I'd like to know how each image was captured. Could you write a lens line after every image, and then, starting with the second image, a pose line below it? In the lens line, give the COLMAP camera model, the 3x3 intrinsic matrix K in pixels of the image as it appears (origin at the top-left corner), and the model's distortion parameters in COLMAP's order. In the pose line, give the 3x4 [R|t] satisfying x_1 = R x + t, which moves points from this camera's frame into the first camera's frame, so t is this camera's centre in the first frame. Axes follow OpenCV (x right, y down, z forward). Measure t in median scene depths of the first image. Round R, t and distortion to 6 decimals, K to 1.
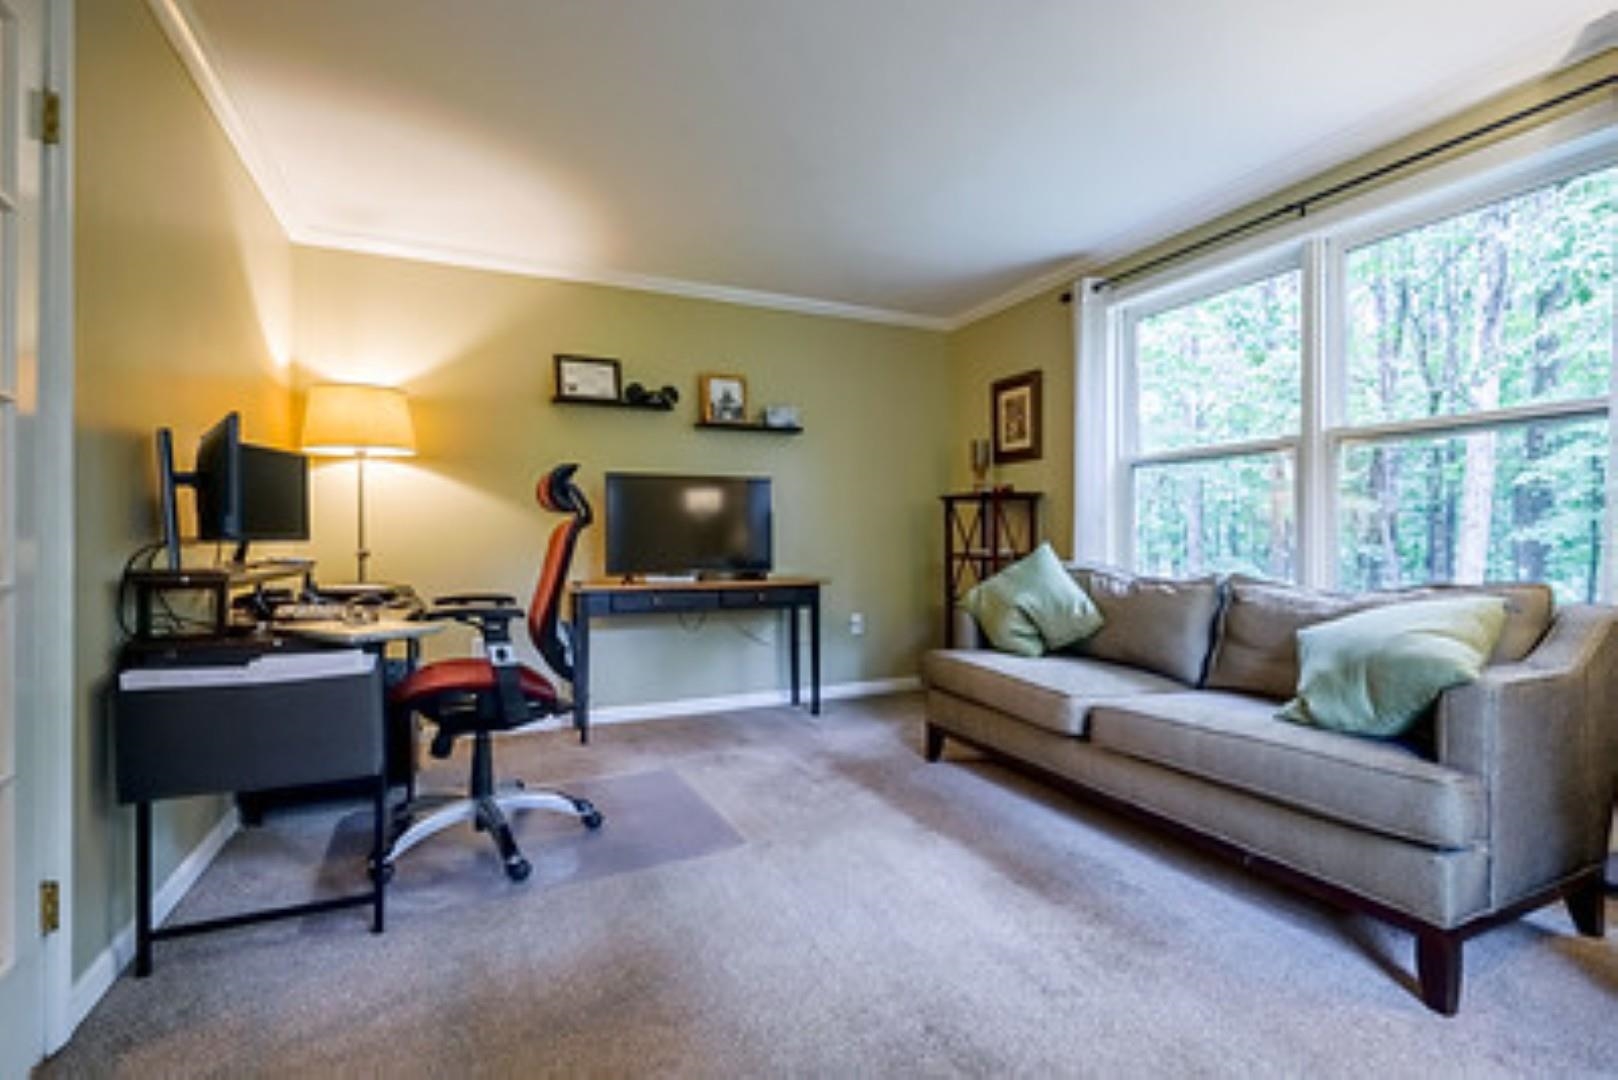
lens RADIAL K [[726.2, 0, 803.3], [0, 726.2, 544.1], [0, 0, 1]] dist [-0.002746, -0.000464]
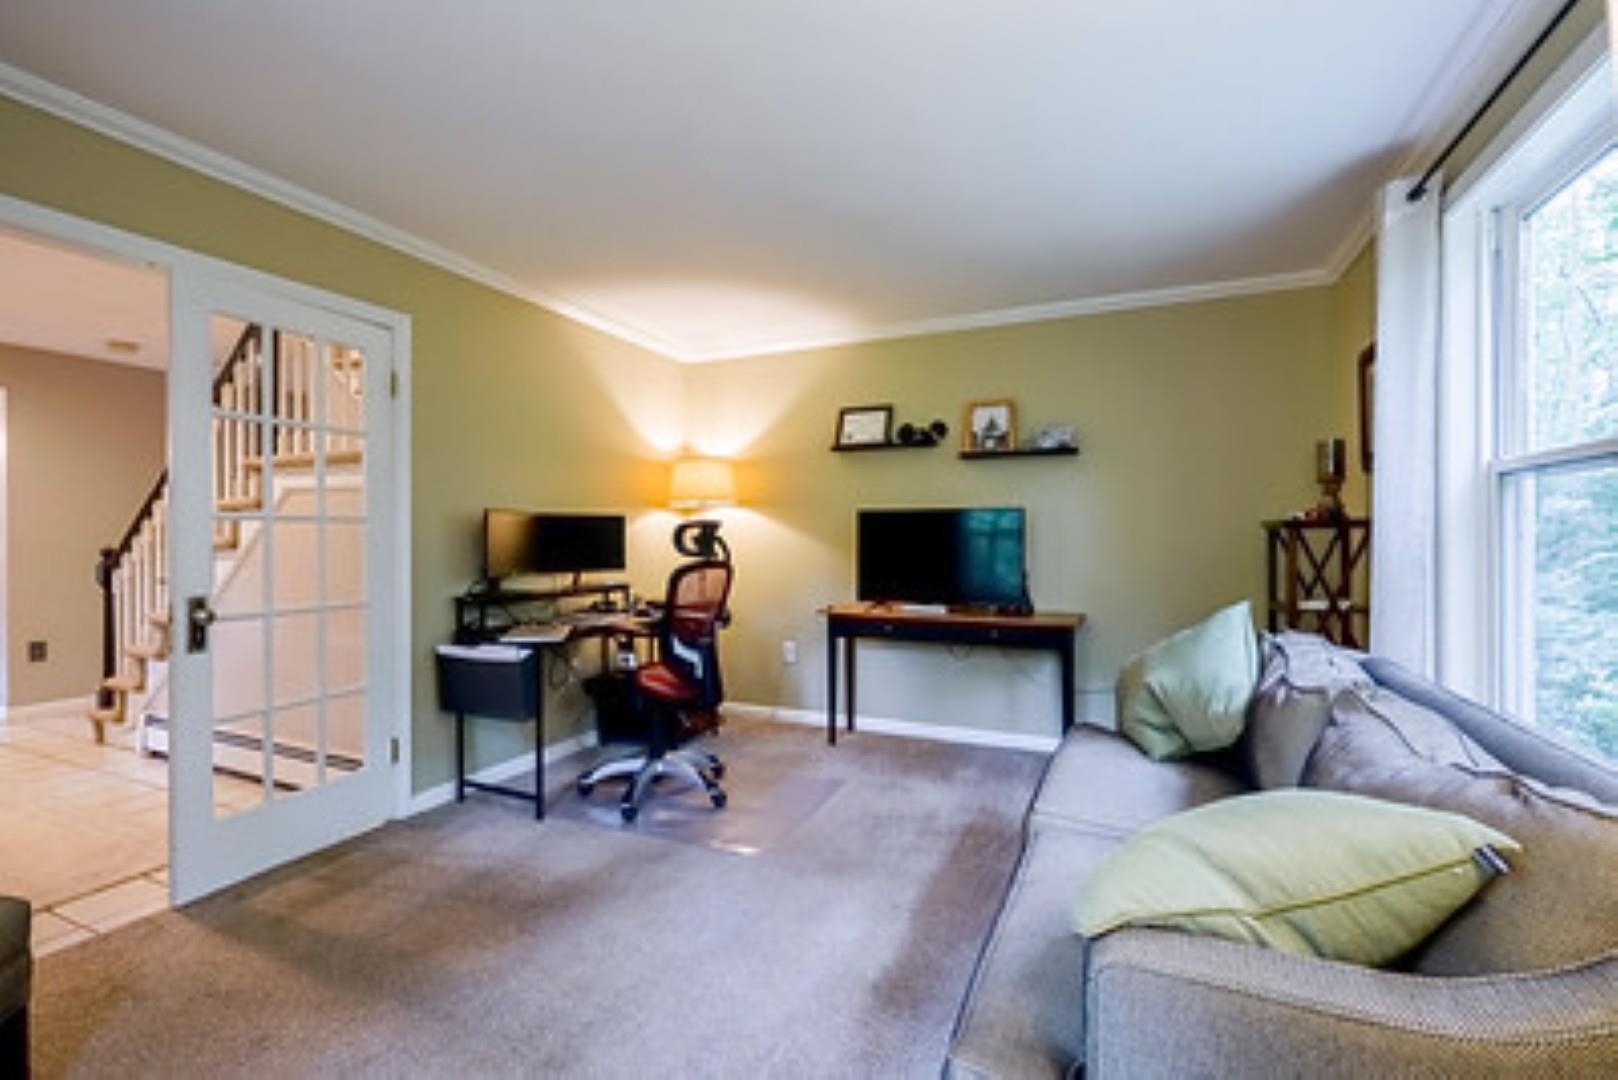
lens RADIAL K [[724.1, 0, 809.0], [0, 724.1, 540.0], [0, 0, 1]] dist [-0.003529, -0.000293]
pose [[0.650794, 0.006431, -0.759227, 0.547254], [-0.007115, 0.999972, 0.002371, -0.055111], [0.759221, 0.003859, 0.650822, 0.208865]]
